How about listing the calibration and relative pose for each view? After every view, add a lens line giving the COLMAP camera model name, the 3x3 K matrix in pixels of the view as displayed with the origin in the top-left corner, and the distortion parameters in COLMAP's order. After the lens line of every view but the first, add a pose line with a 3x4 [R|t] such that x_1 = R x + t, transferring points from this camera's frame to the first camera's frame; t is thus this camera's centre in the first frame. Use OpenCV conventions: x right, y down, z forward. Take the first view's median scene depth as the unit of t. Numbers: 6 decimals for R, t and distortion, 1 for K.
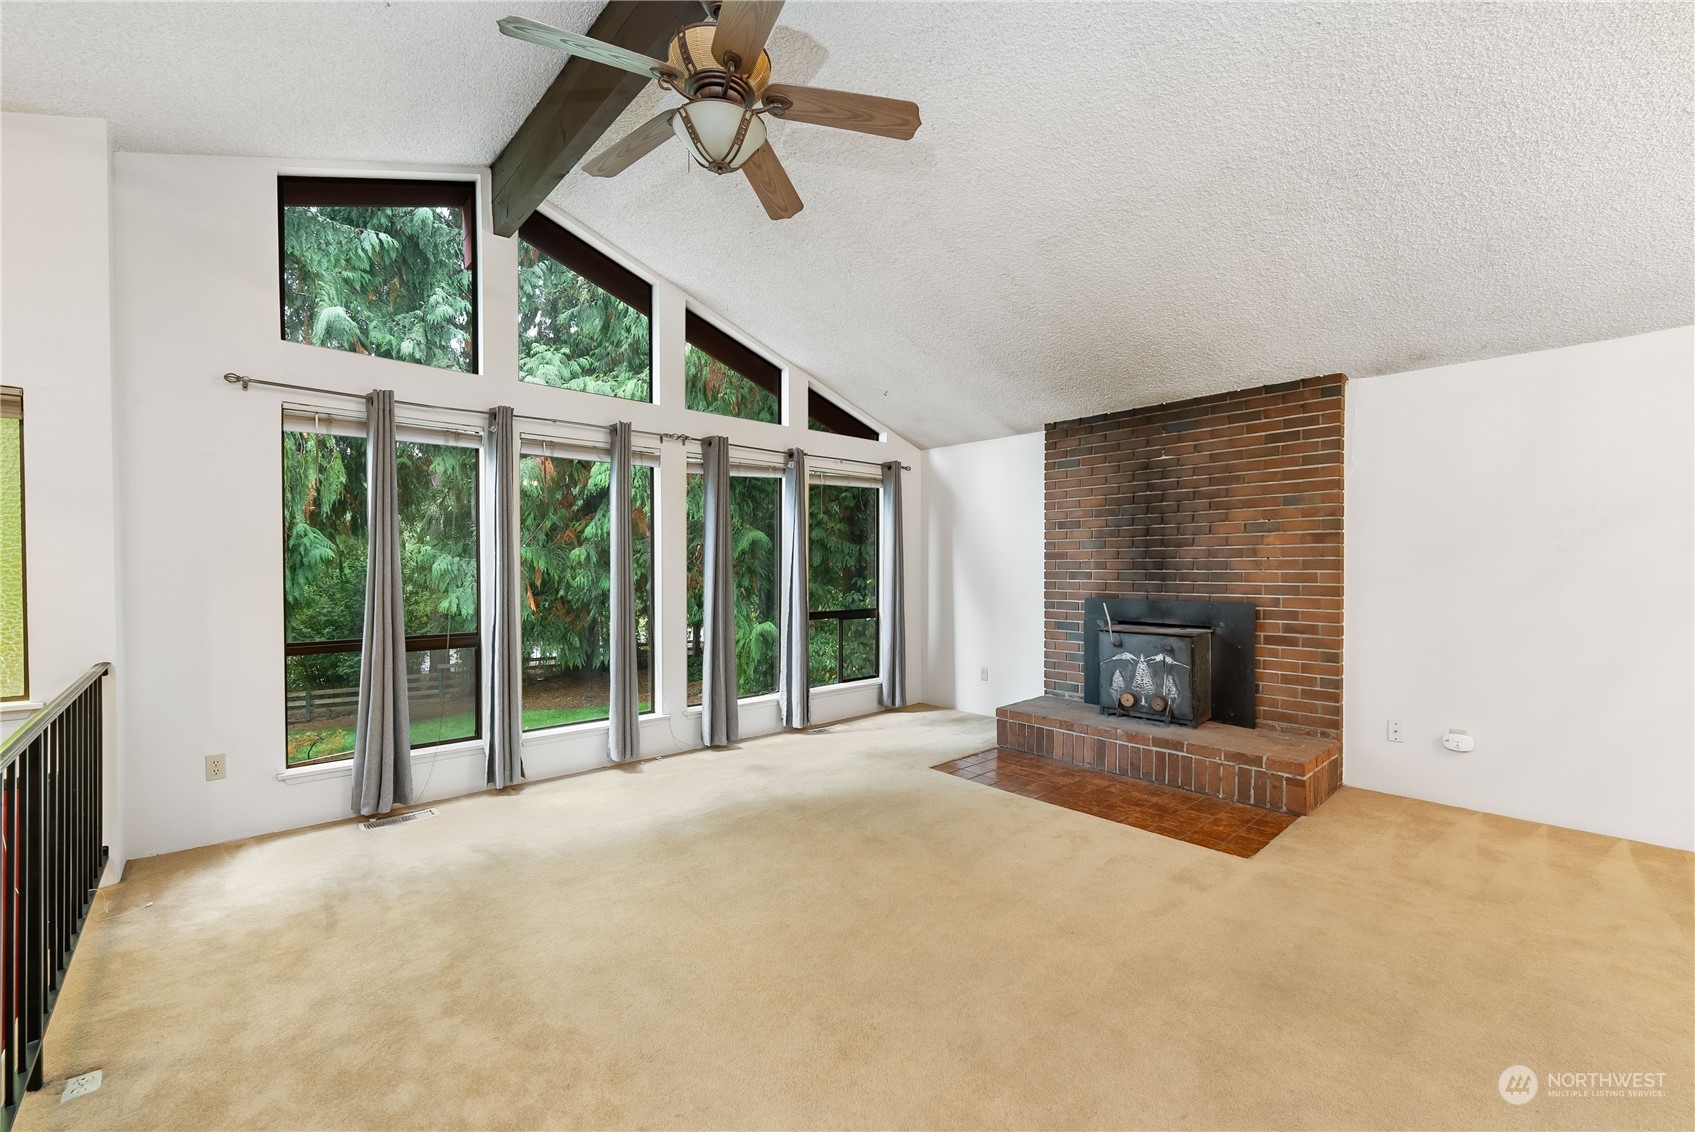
lens RADIAL K [[694.1, 0, 842.1], [0, 694.1, 570.8], [0, 0, 1]] dist [-0.000941, -0.000220]
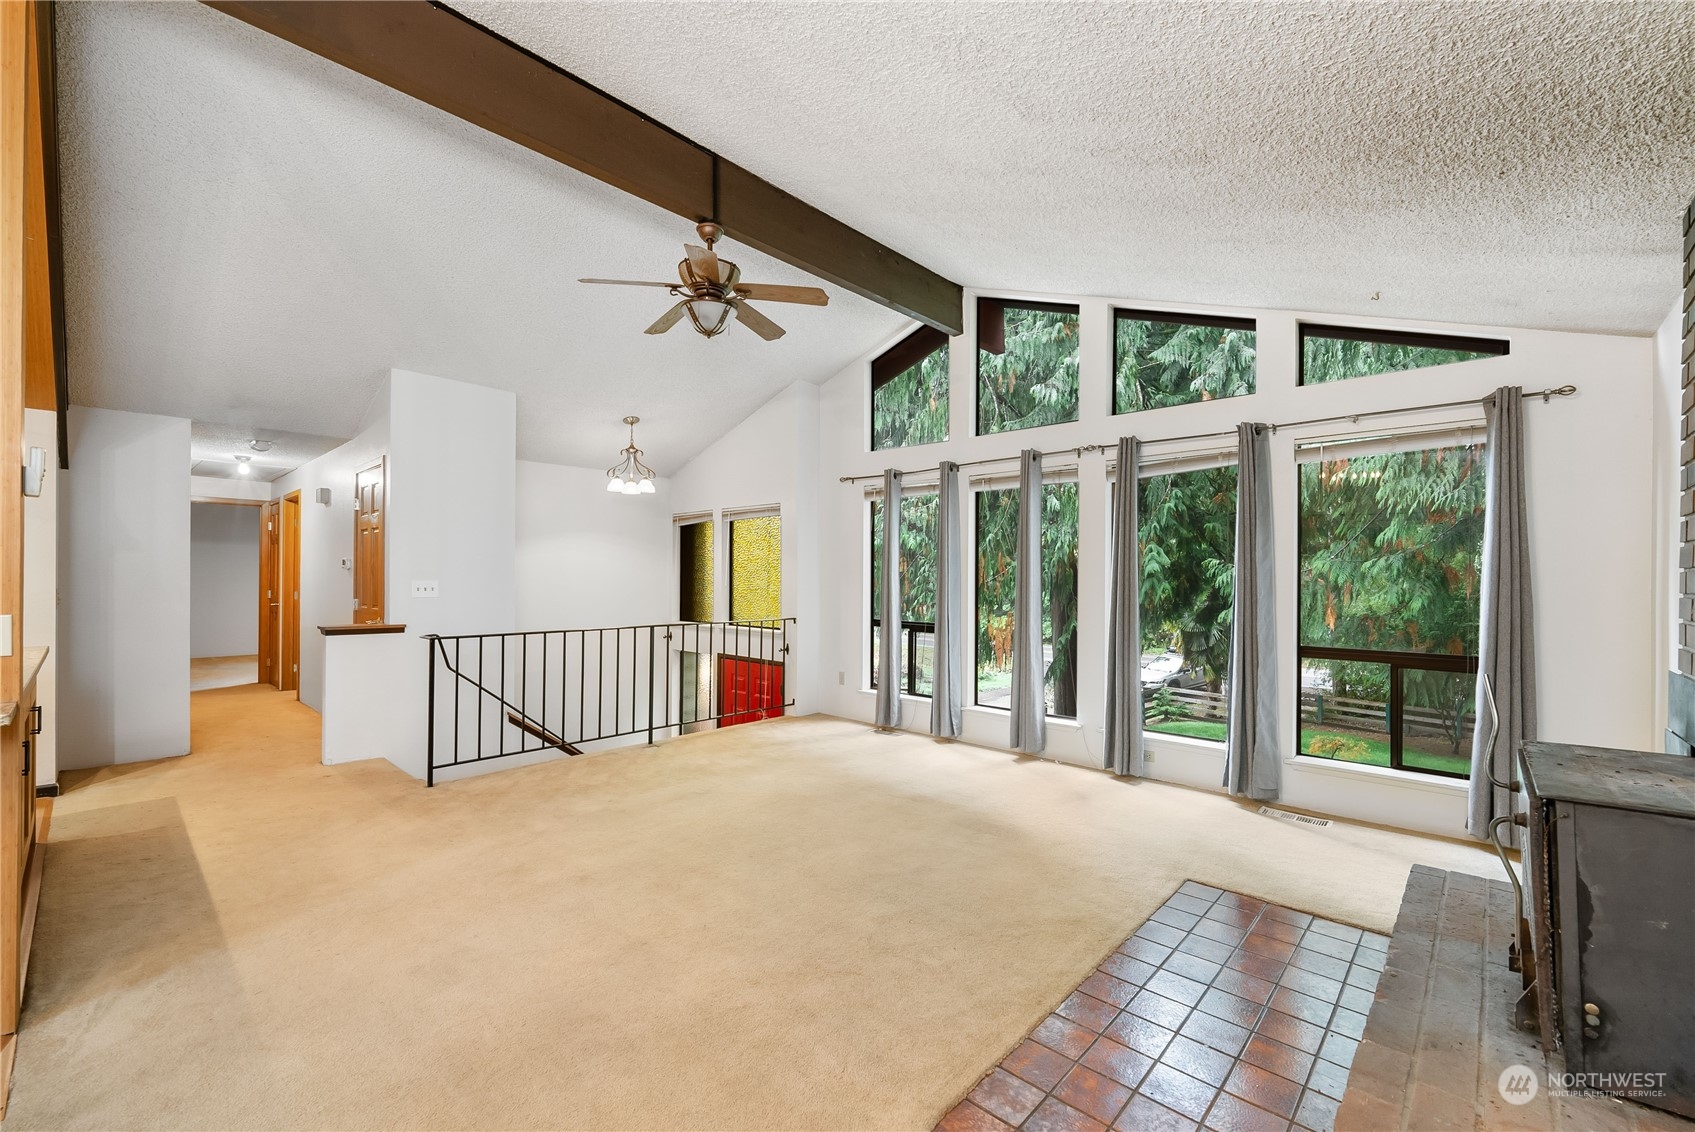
lens RADIAL K [[694.1, 0, 864.0], [0, 694.1, 574.1], [0, 0, 1]] dist [-0.000941, -0.000220]
pose [[0.097120, 0.001050, -0.995272, 0.707058], [-0.013930, 0.999903, -0.000304, -0.007312], [0.995175, 0.013894, 0.097125, 0.567731]]
